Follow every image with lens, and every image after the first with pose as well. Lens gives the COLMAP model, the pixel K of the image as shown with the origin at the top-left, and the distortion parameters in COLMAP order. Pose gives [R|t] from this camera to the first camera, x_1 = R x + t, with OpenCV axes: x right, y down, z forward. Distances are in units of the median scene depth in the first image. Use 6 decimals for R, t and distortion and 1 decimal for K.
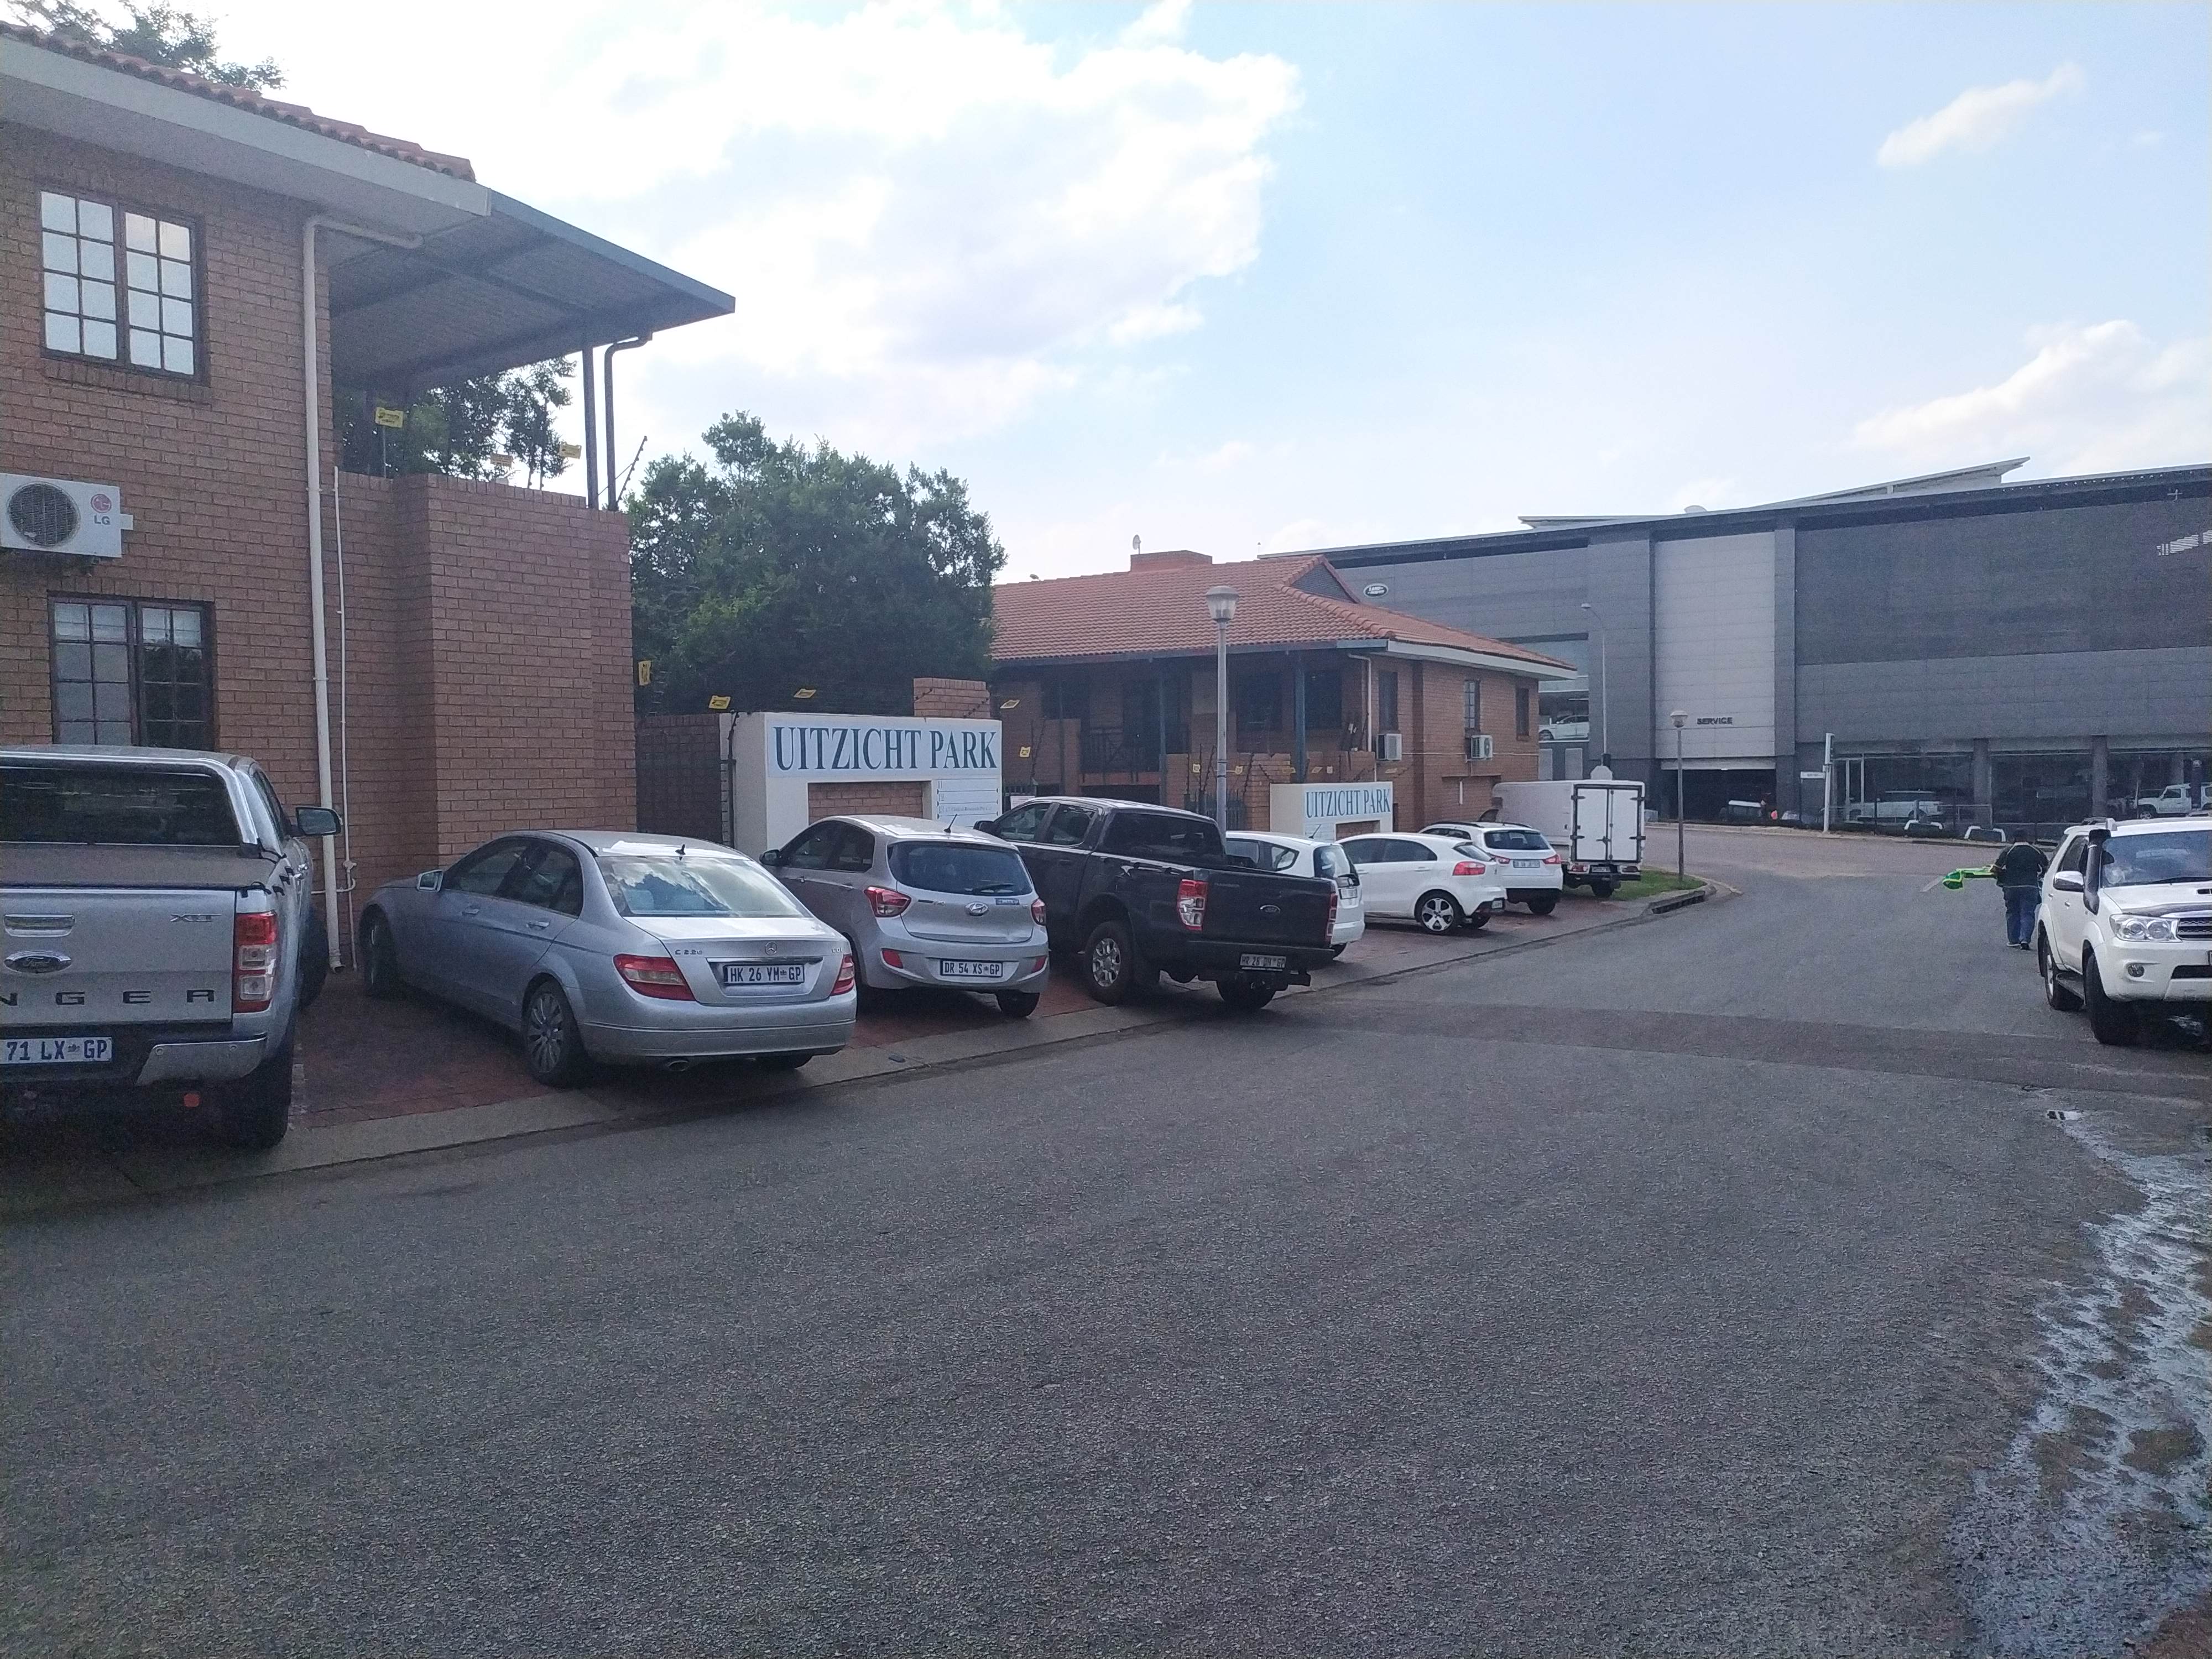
lens RADIAL K [[1645.3, 0, 1116.4], [0, 1645.3, 822.3], [0, 0, 1]] dist [0.059450, -0.068966]
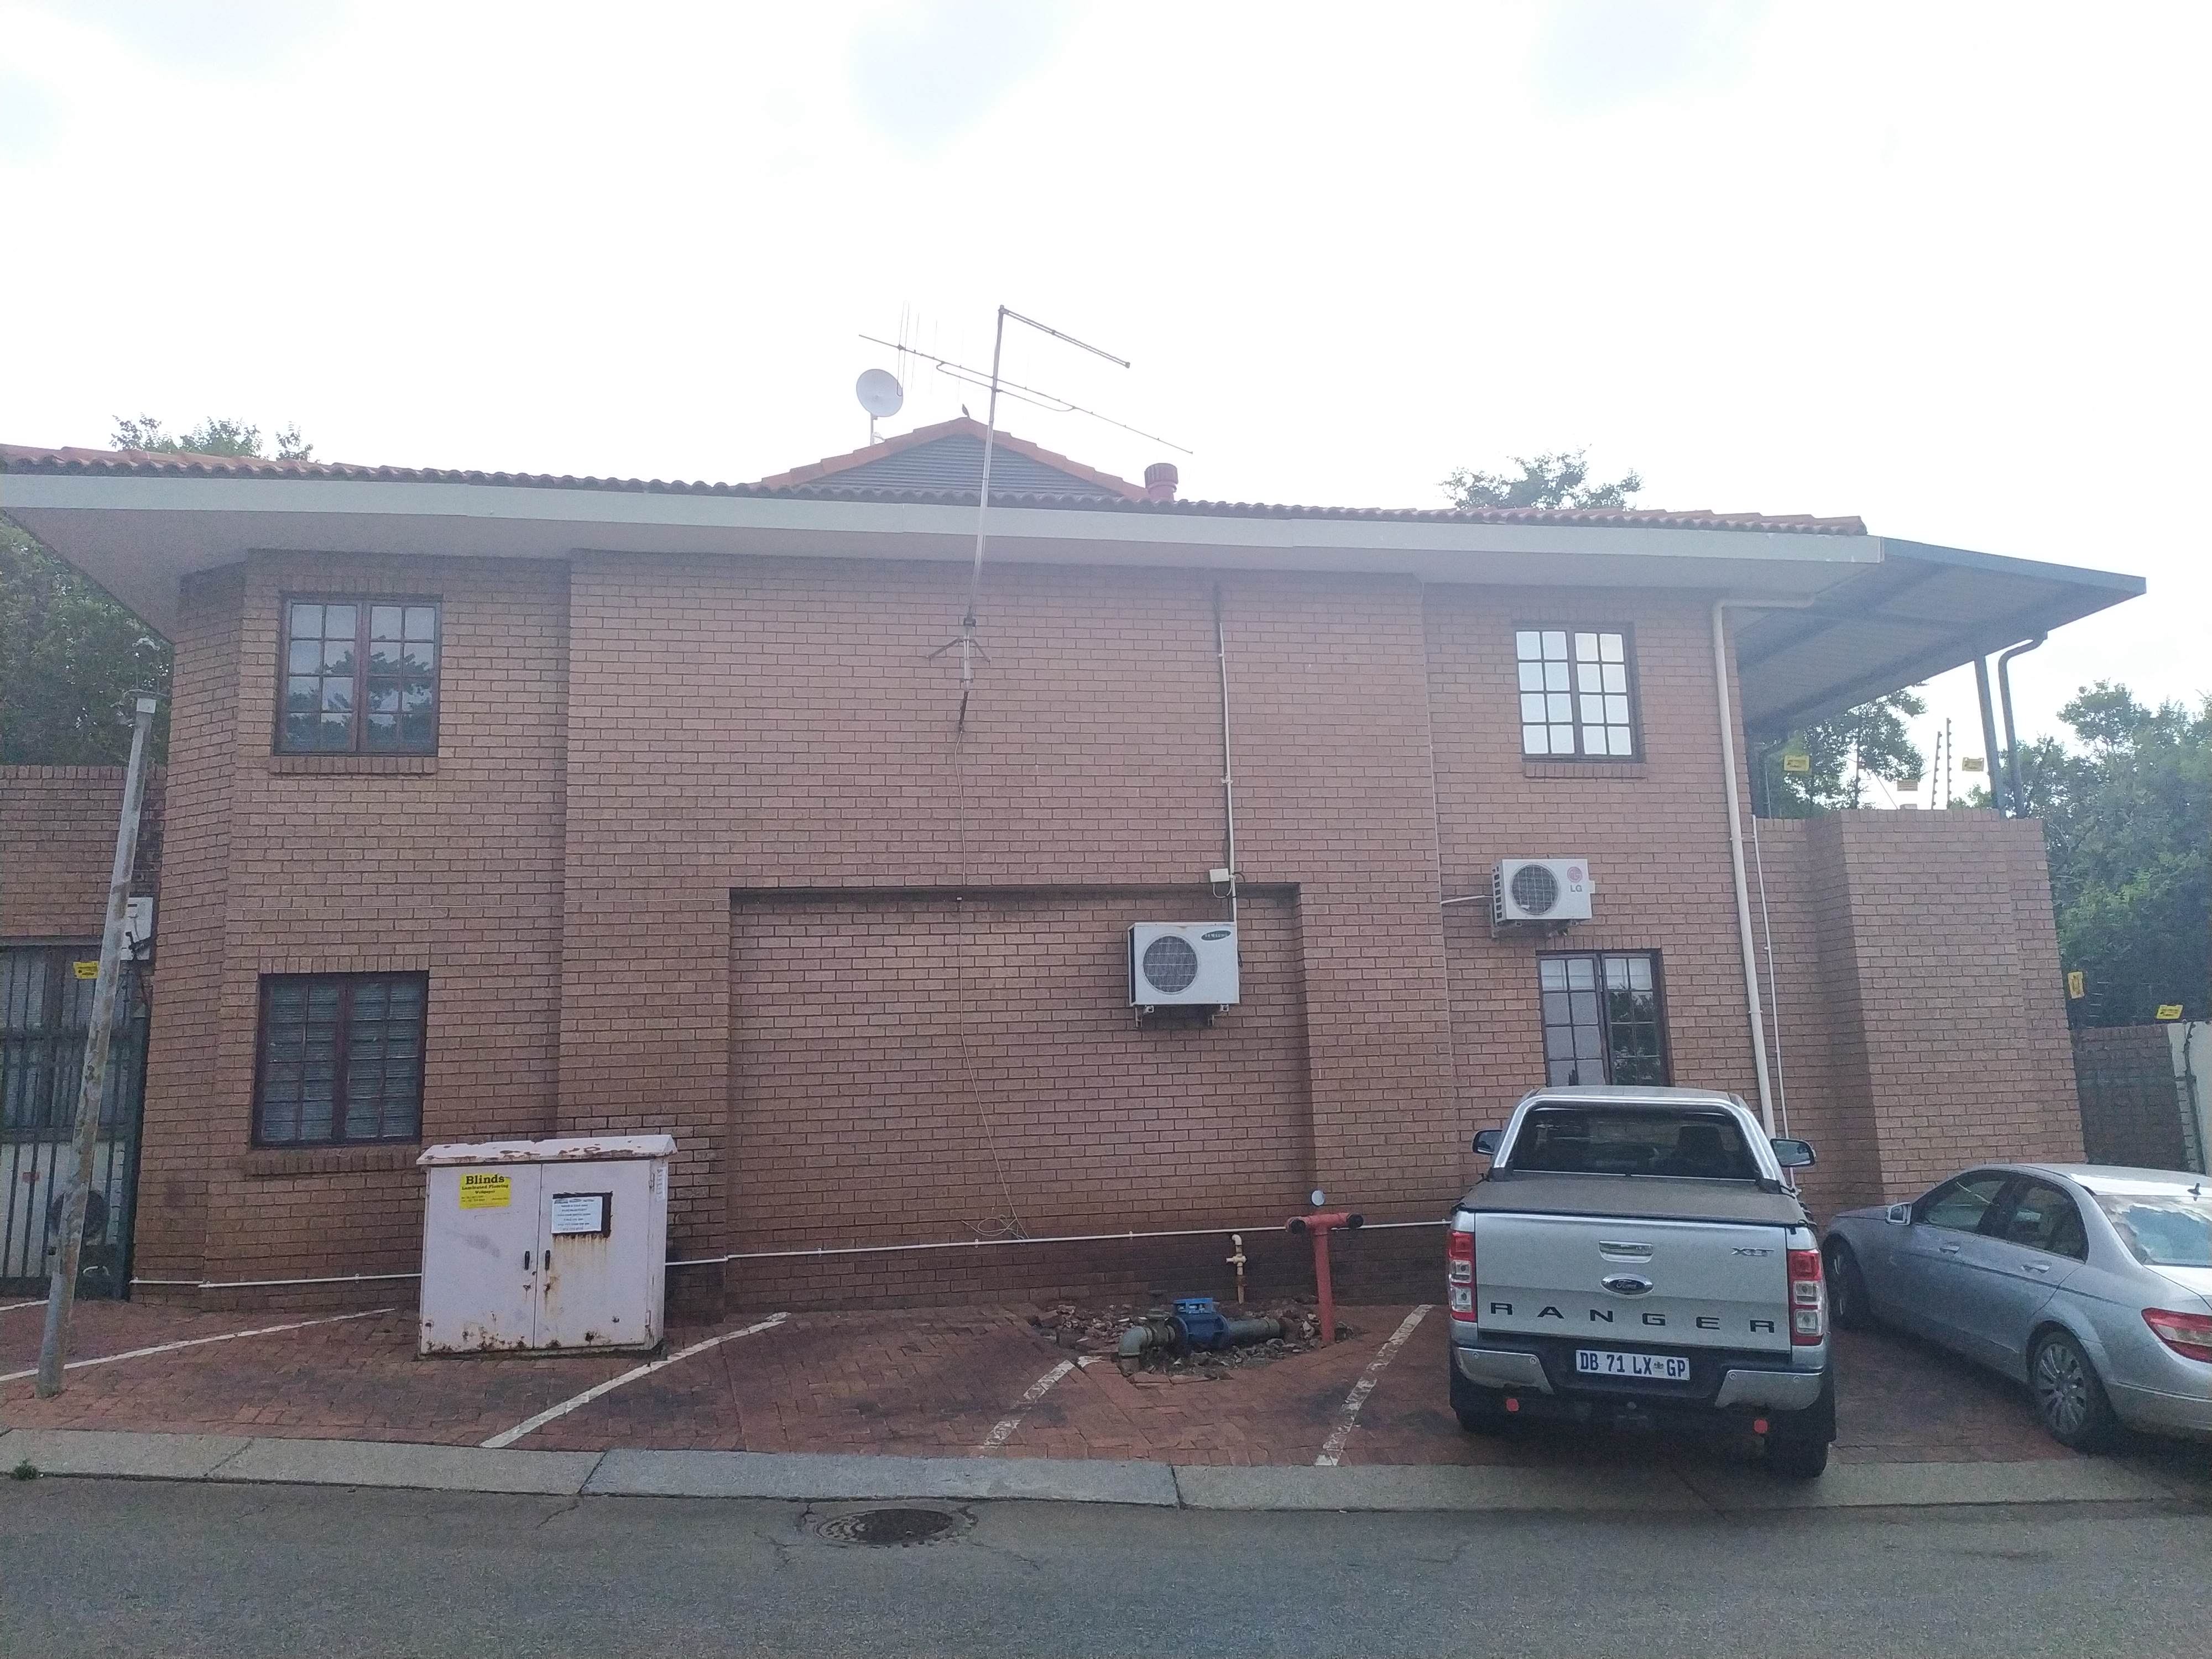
lens RADIAL K [[1632.8, 0, 1110.8], [0, 1632.8, 826.7], [0, 0, 1]] dist [0.064962, -0.068376]
pose [[0.727803, -0.124878, -0.674320, -0.053642], [0.001150, 0.983502, -0.180894, -0.012995], [0.685785, 0.130880, 0.715940, -0.063890]]
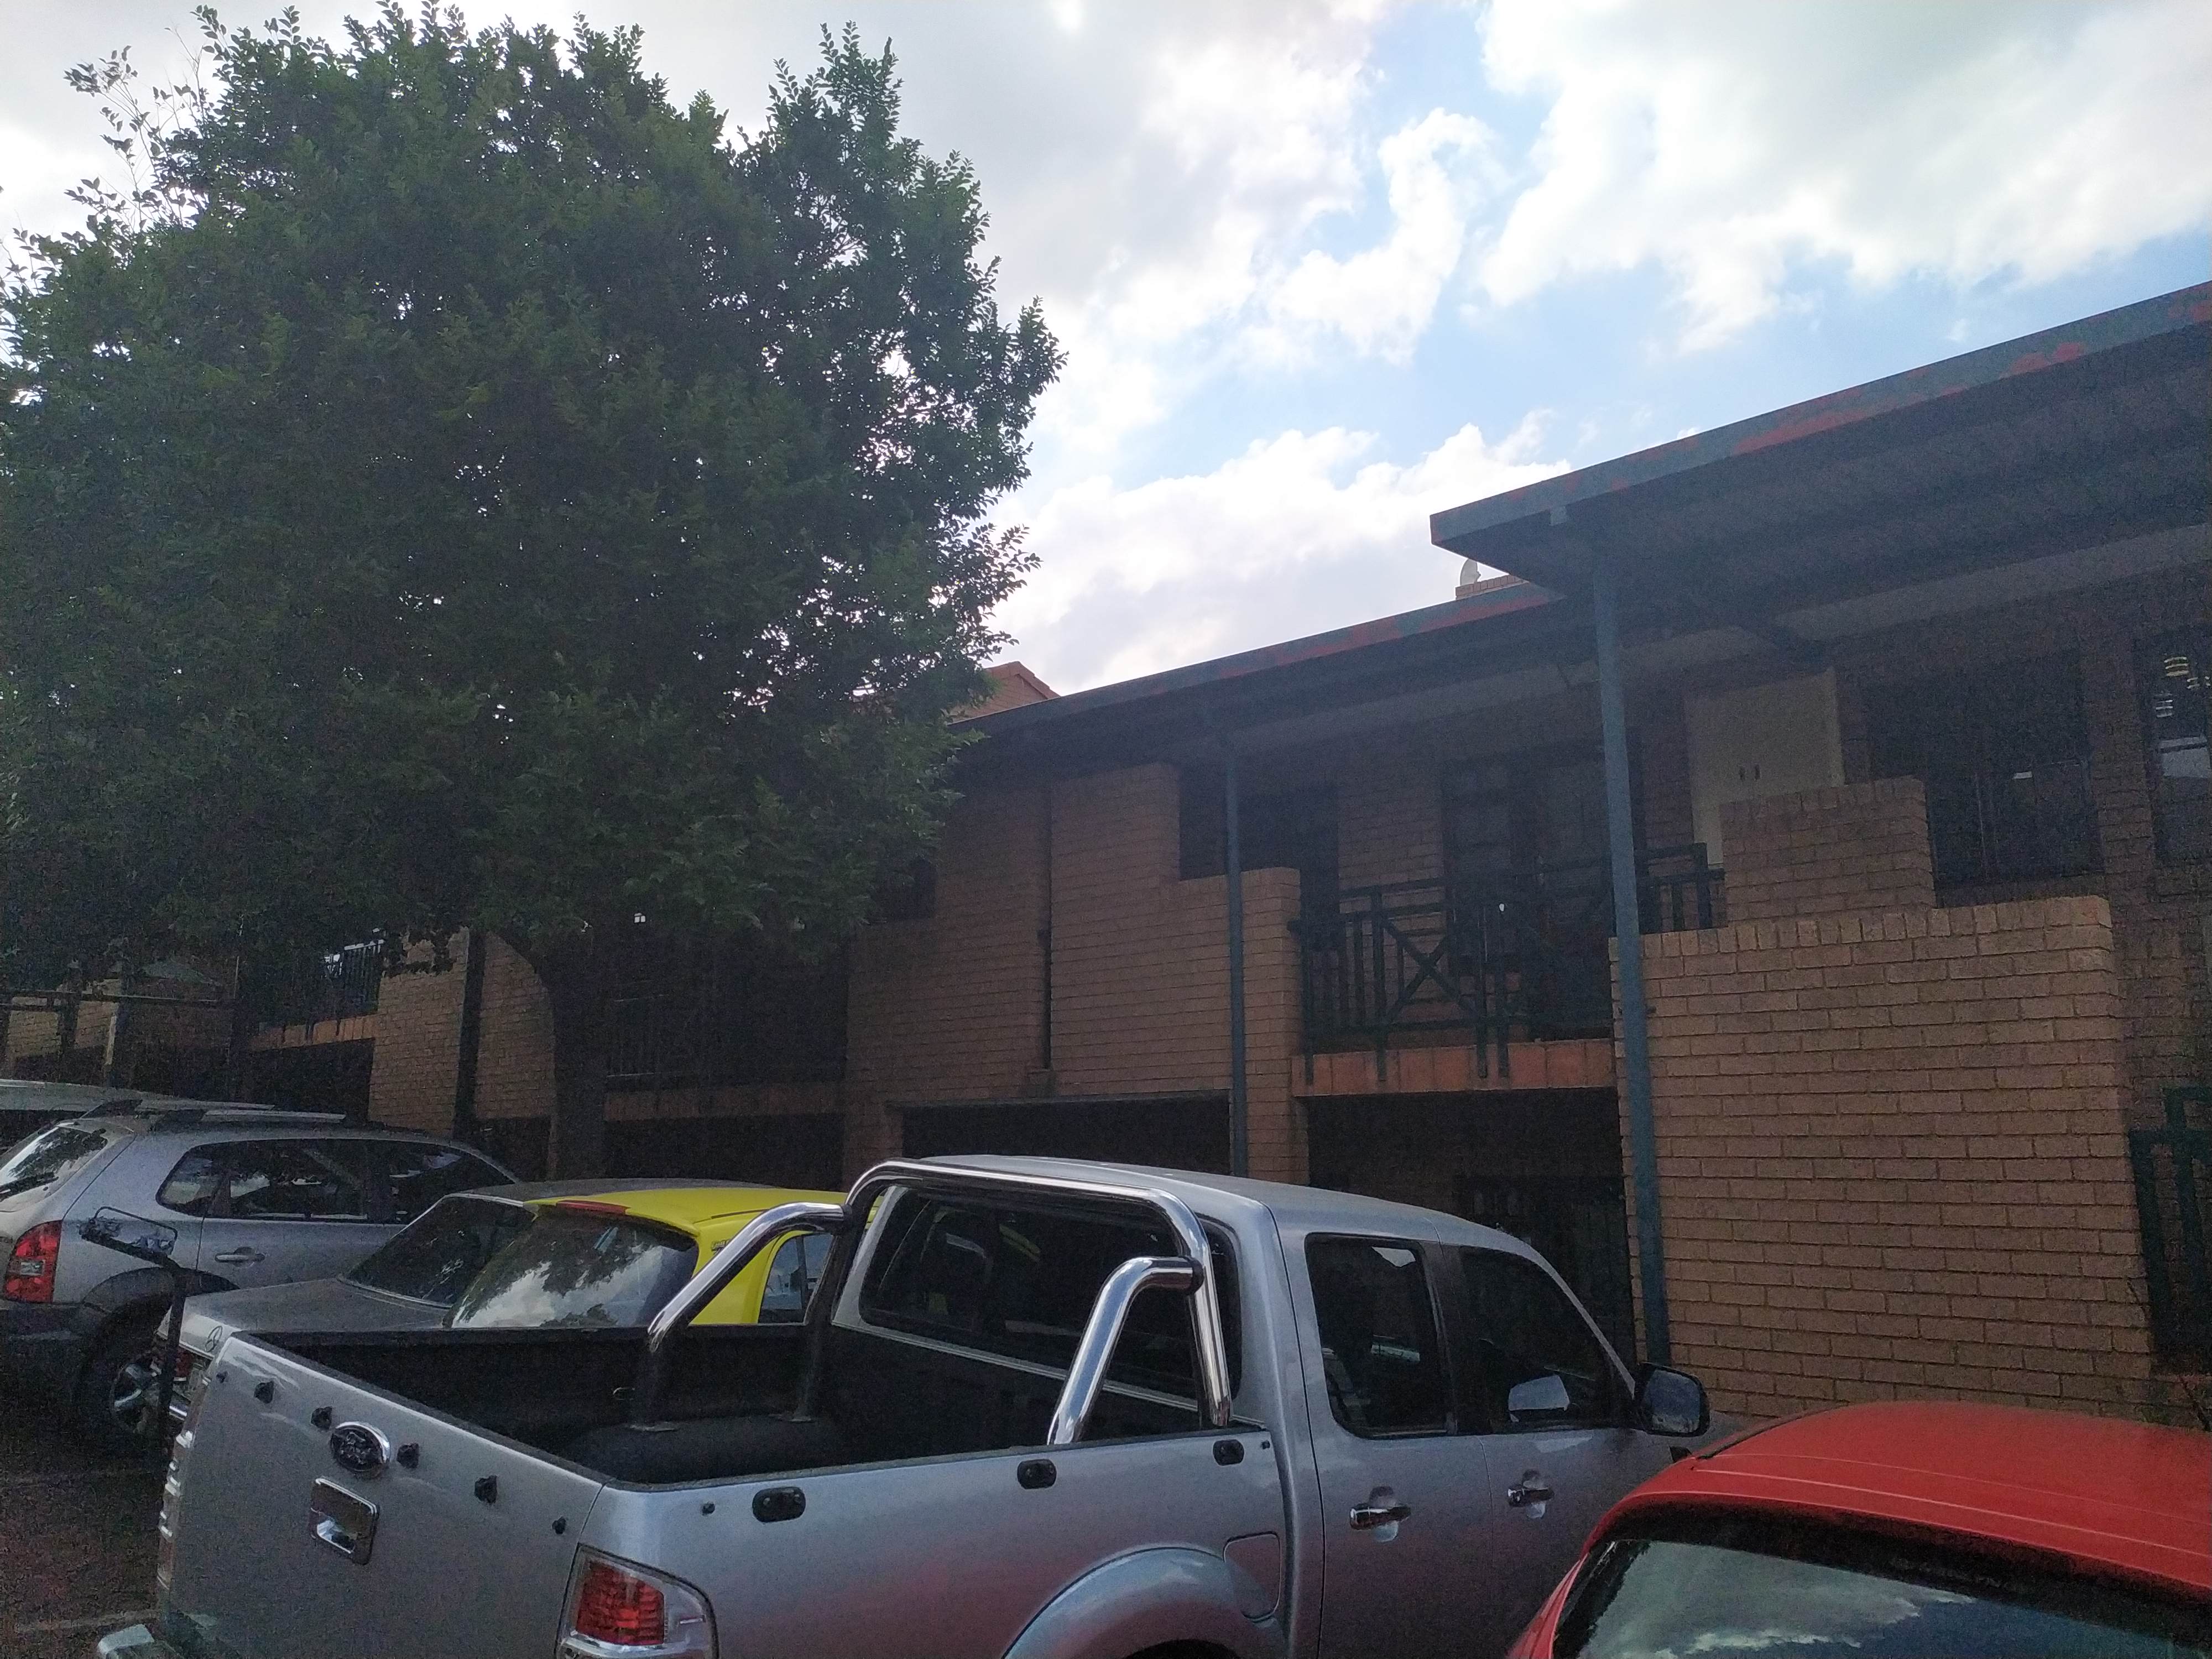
lens RADIAL K [[1632.8, 0, 1110.8], [0, 1632.8, 826.7], [0, 0, 1]] dist [0.064962, -0.068376]
pose [[0.983385, -0.021394, -0.180265, -0.005276], [-0.017615, 0.977099, -0.212057, -0.020845], [0.180674, 0.211709, 0.960488, 2.082821]]
